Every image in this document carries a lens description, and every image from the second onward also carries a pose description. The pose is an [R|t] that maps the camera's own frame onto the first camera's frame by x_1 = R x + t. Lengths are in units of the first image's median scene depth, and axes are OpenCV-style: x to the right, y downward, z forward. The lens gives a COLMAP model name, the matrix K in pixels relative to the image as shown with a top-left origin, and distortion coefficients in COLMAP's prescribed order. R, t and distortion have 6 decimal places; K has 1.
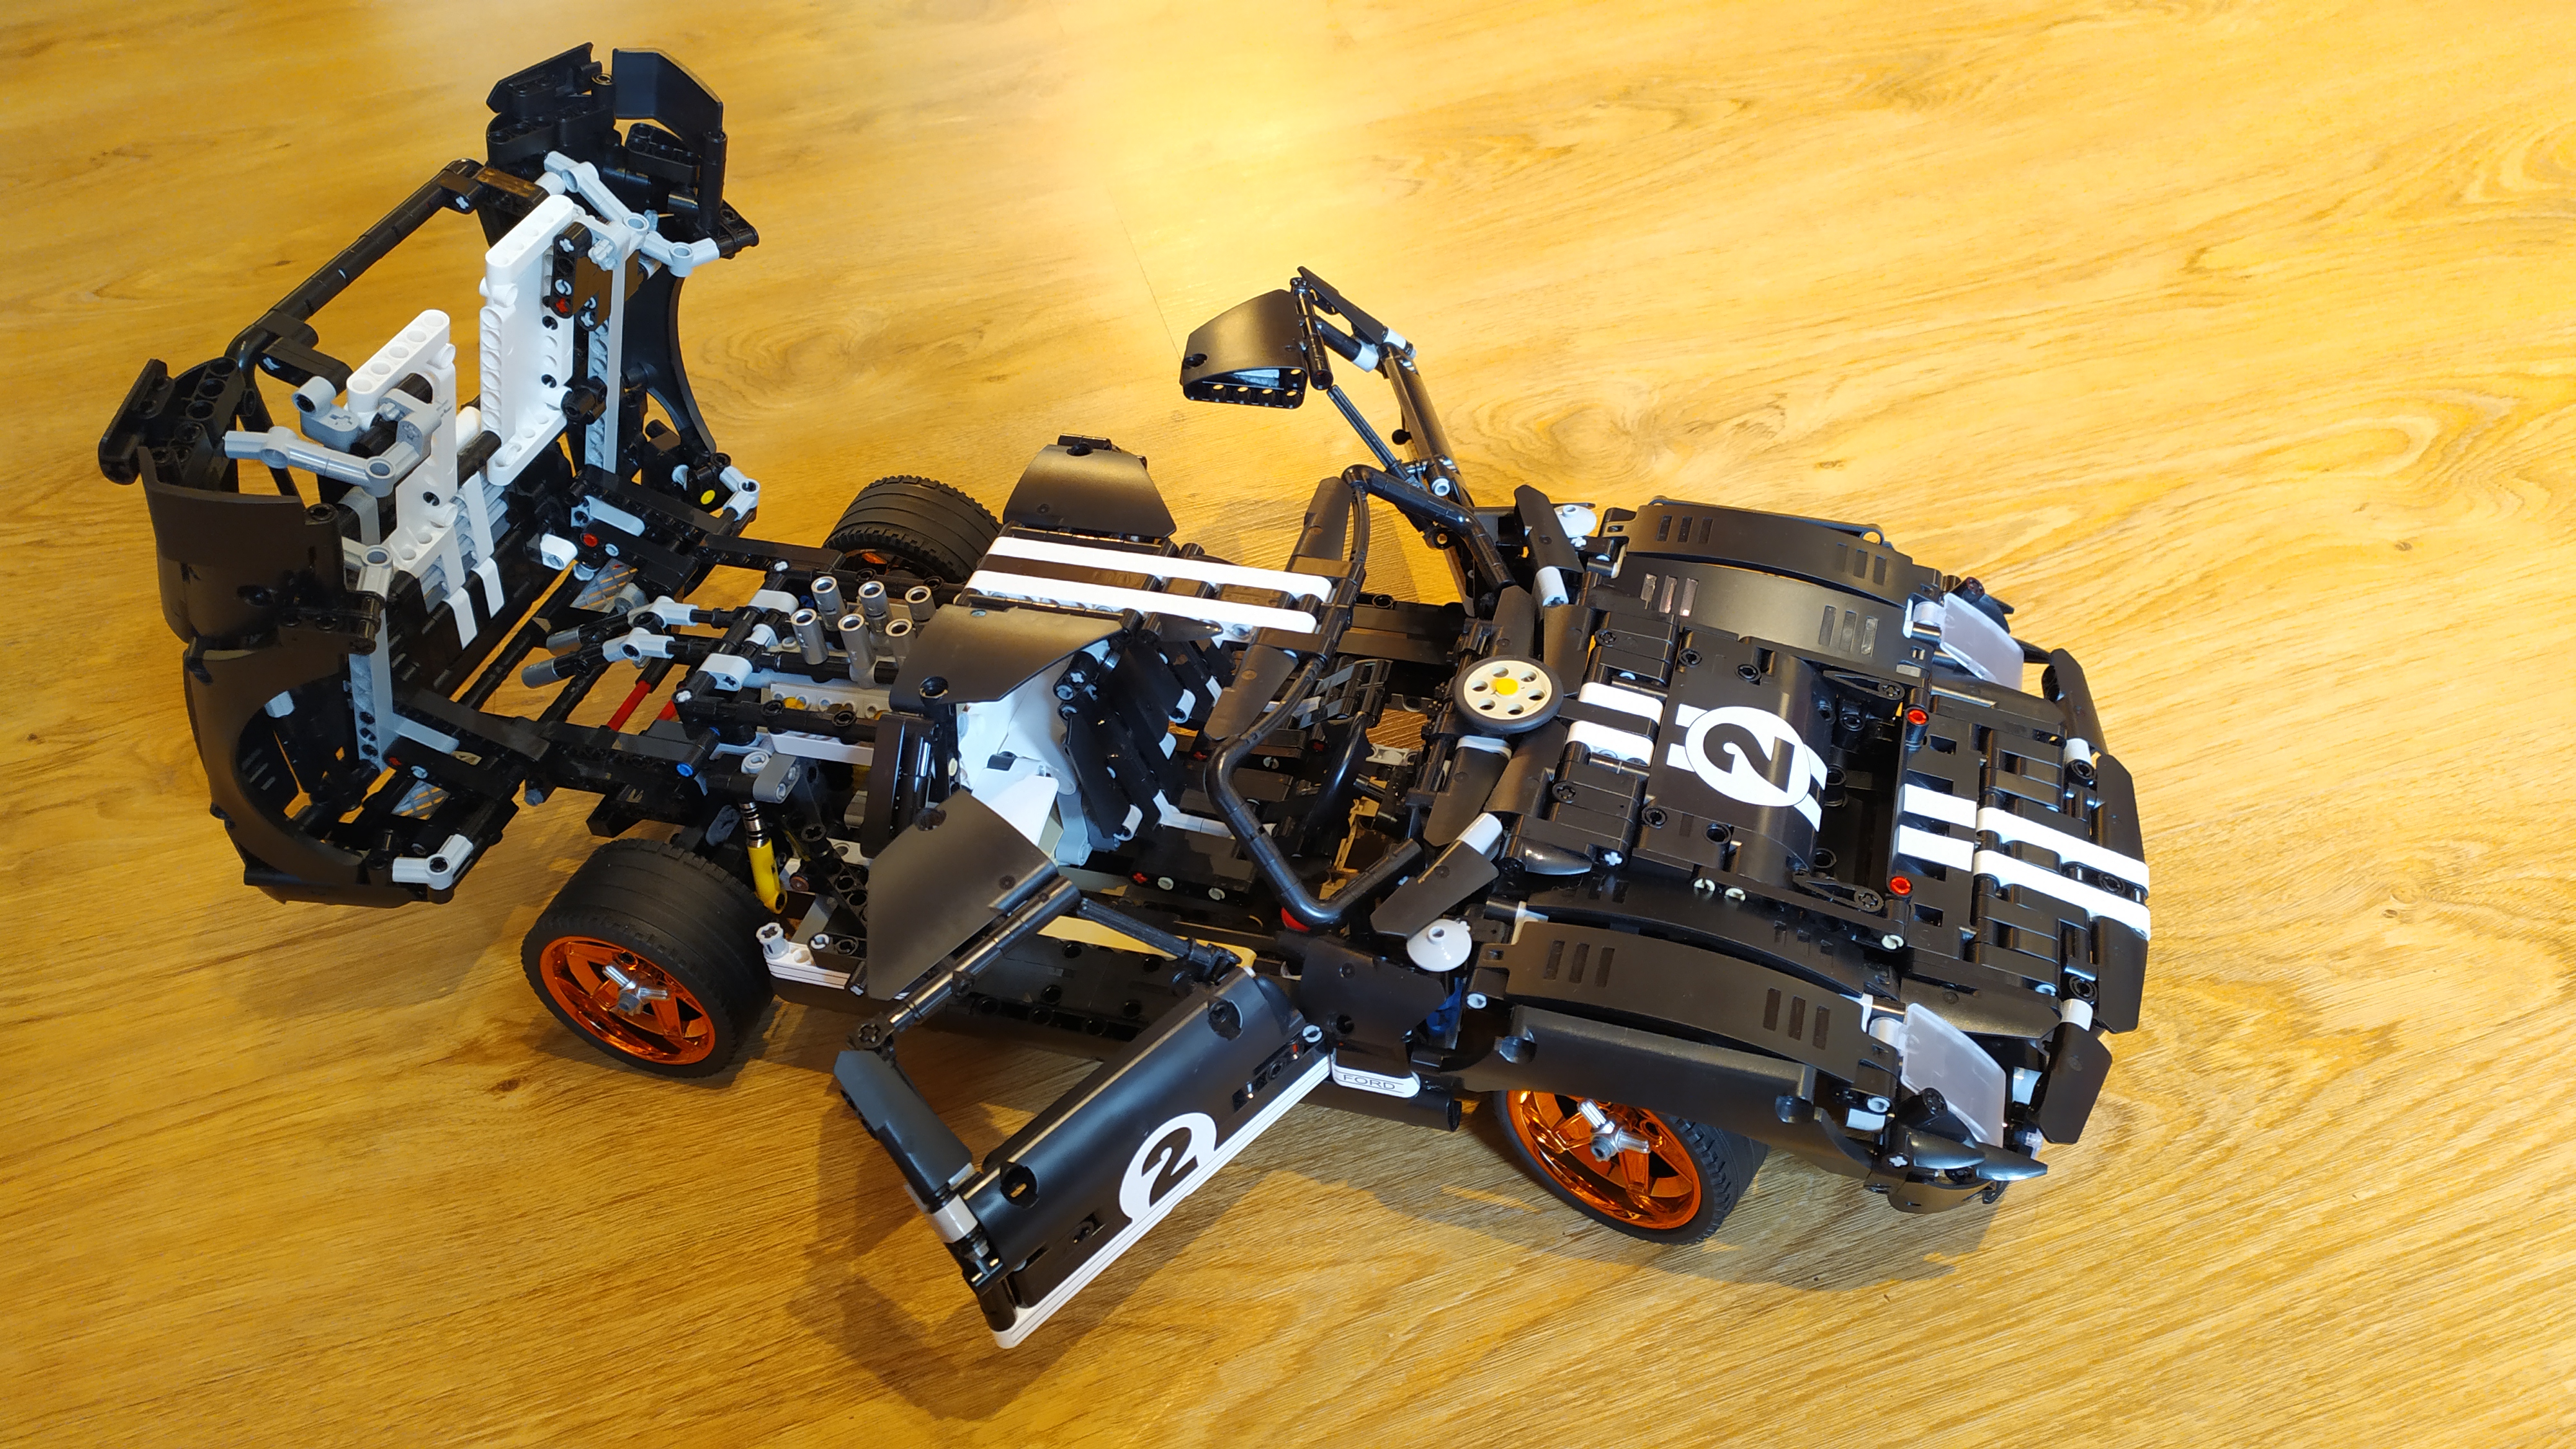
lens RADIAL K [[1922.5, 0, 1293.1], [0, 1922.5, 684.9], [0, 0, 1]] dist [0.053418, -0.073818]
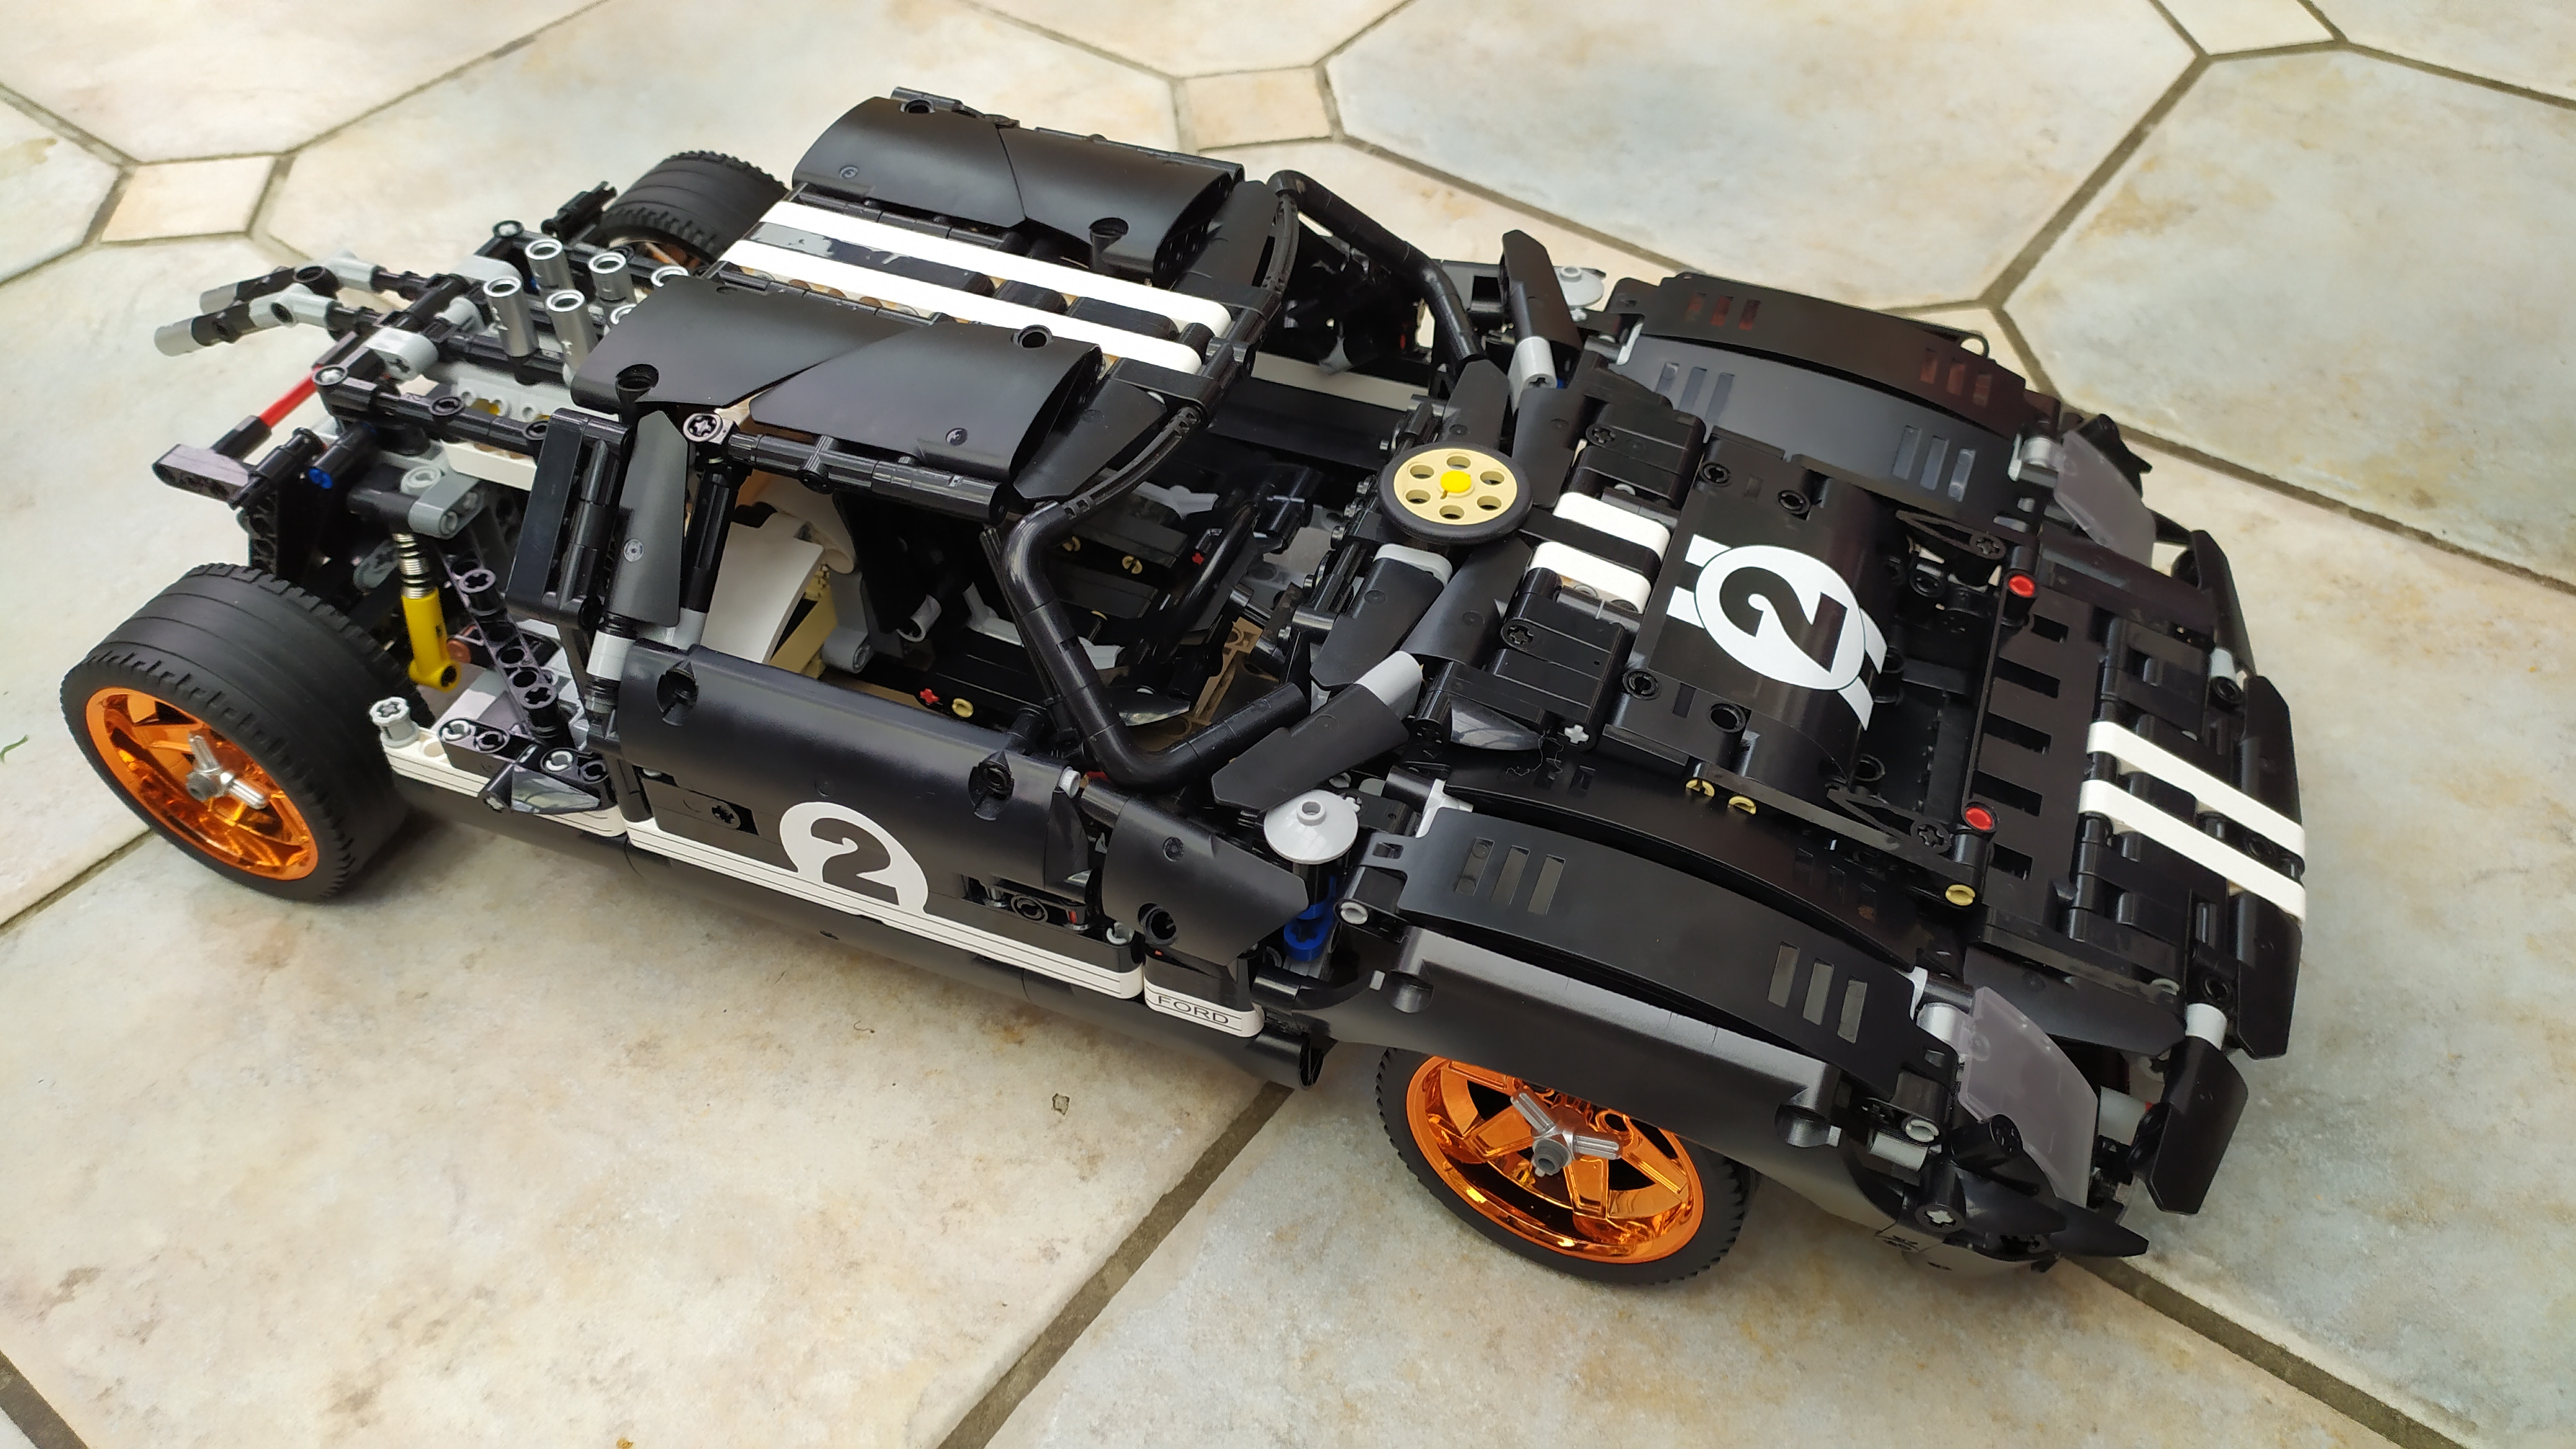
lens RADIAL K [[1878.5, 0, 1288.0], [0, 1878.5, 724.5], [0, 0, 1]] dist [0.001200, -0.002573]
pose [[0.993770, 0.109997, 0.017932, 0.047667], [-0.111081, 0.990649, 0.079220, 0.042032], [-0.009051, -0.080718, 0.996696, 0.307993]]
